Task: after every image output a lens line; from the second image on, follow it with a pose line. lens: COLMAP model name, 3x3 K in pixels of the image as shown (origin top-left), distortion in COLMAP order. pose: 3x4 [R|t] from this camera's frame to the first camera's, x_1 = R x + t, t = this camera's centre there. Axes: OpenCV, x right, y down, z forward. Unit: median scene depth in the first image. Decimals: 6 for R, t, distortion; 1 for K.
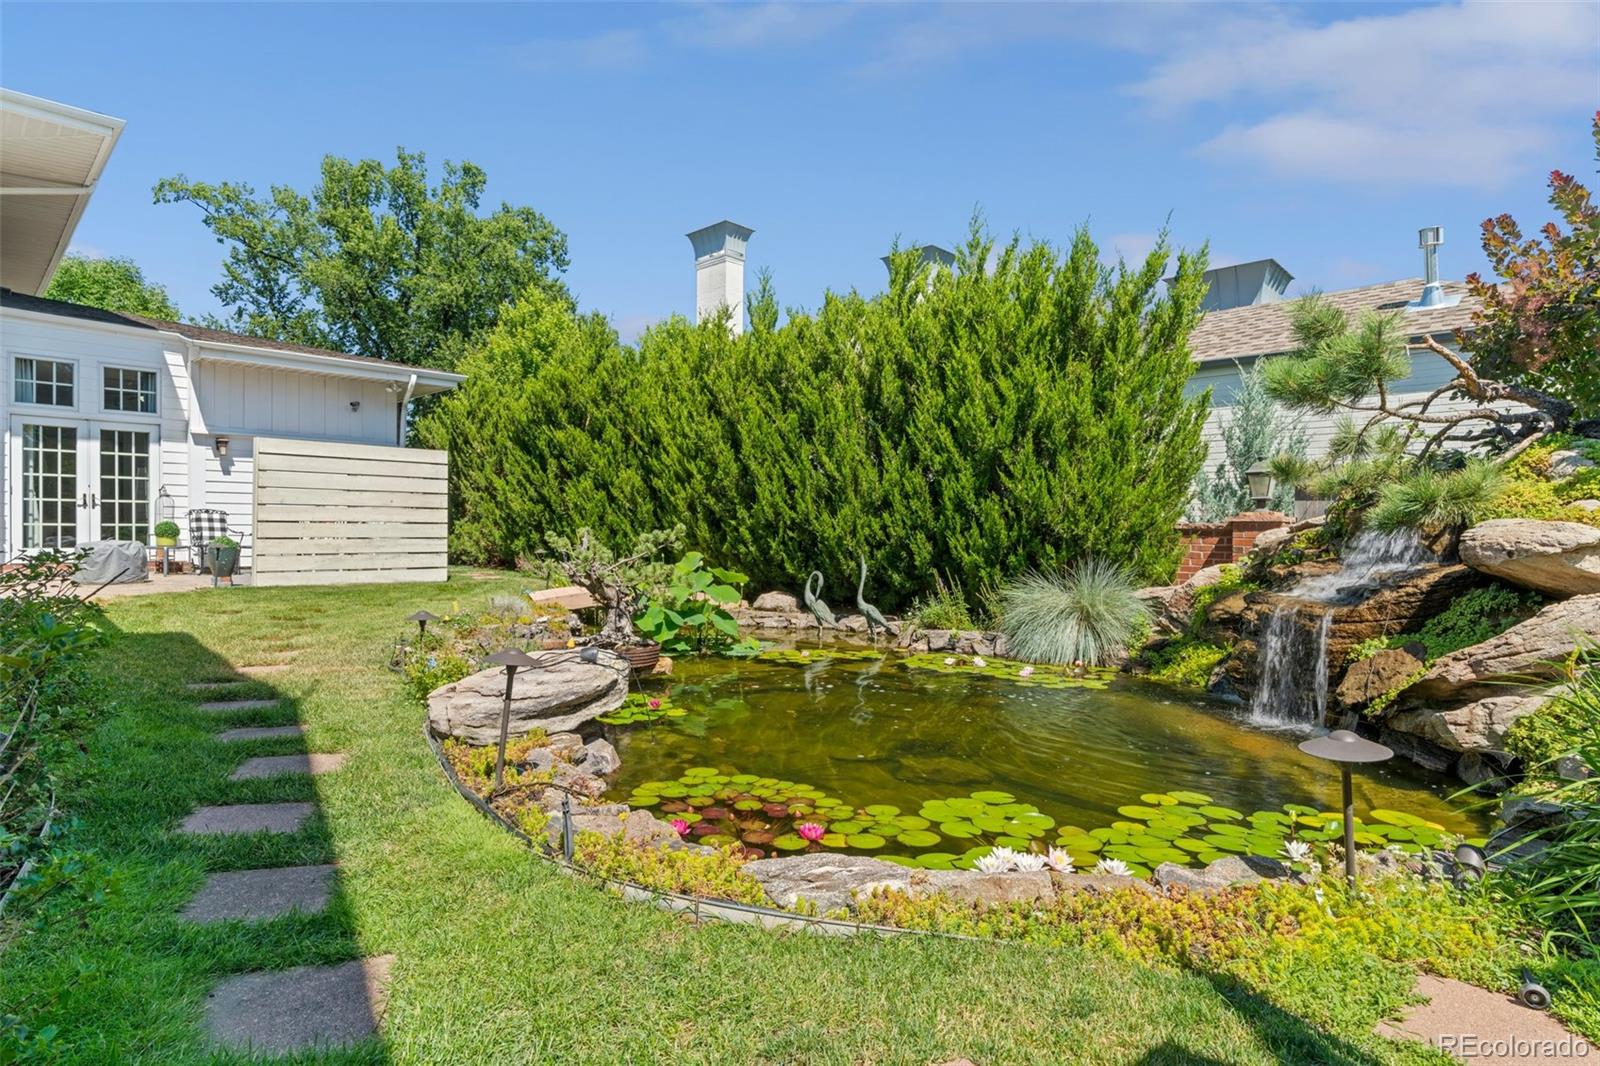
lens RADIAL K [[846.6, 0, 802.4], [0, 846.6, 537.6], [0, 0, 1]] dist [-0.005092, -0.000952]
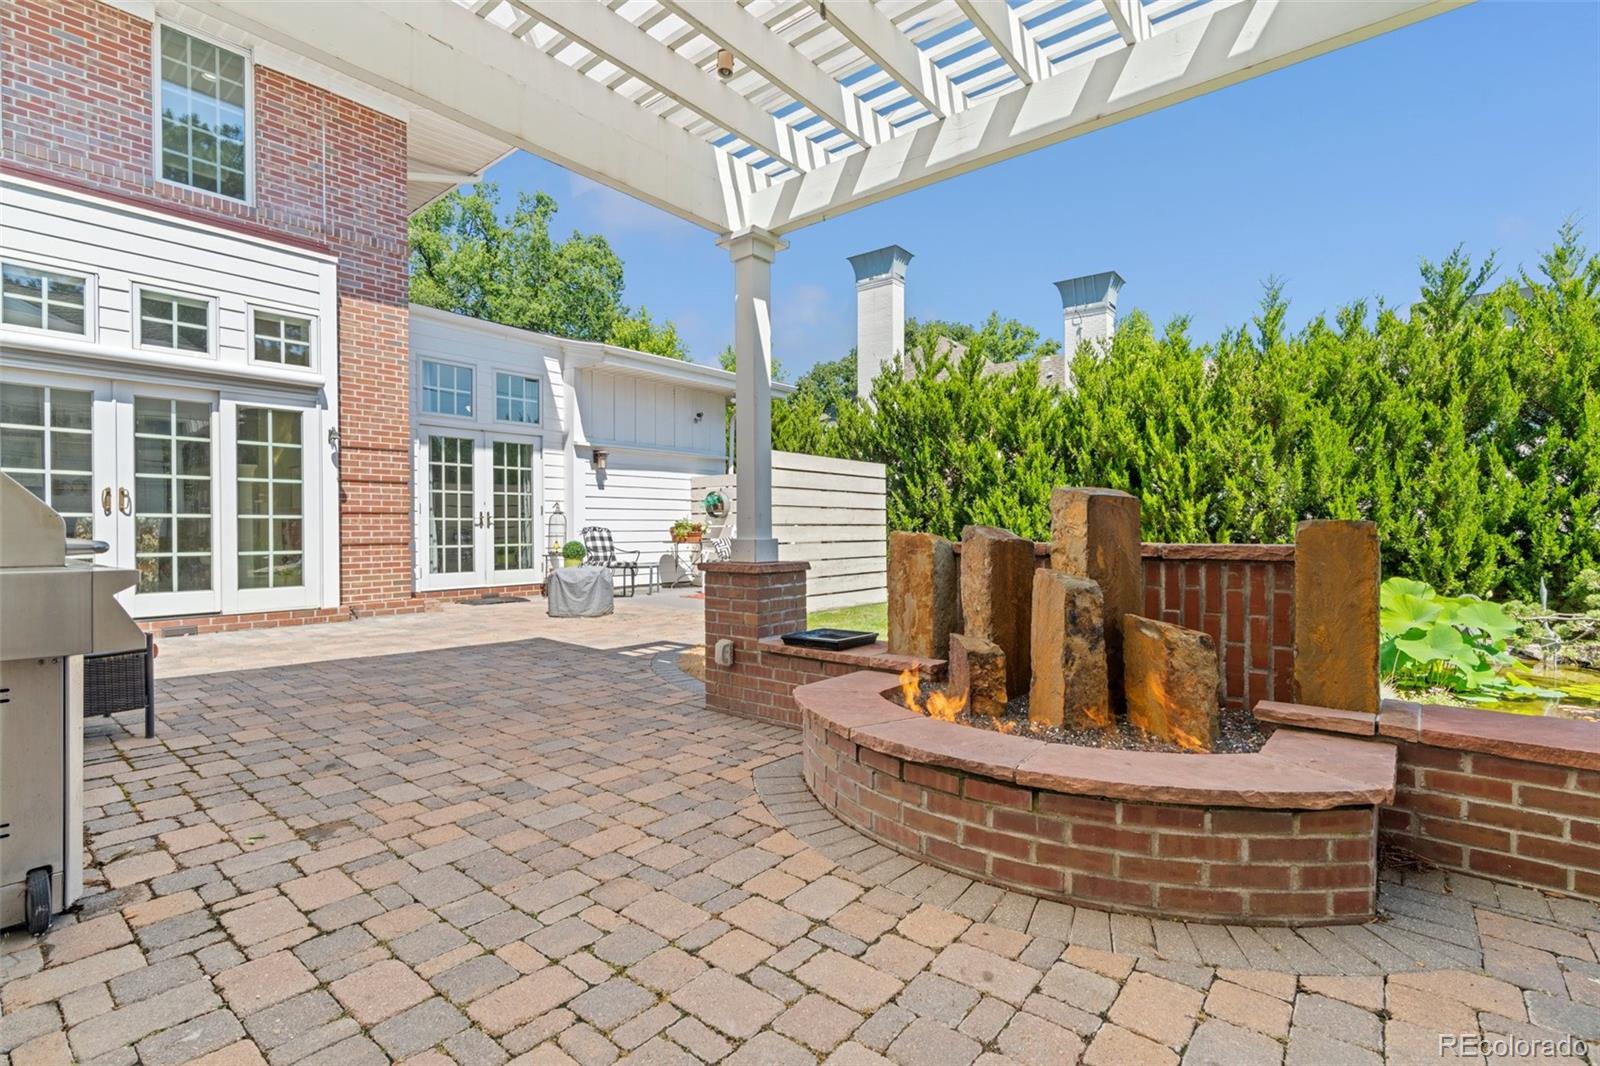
lens RADIAL K [[730.8, 0, 798.6], [0, 730.8, 527.8], [0, 0, 1]] dist [-0.003098, 0.000033]
pose [[0.996702, -0.007982, 0.080750, -0.551127], [0.008585, 0.999938, -0.007125, -0.025048], [-0.080688, 0.007794, 0.996709, 0.182179]]
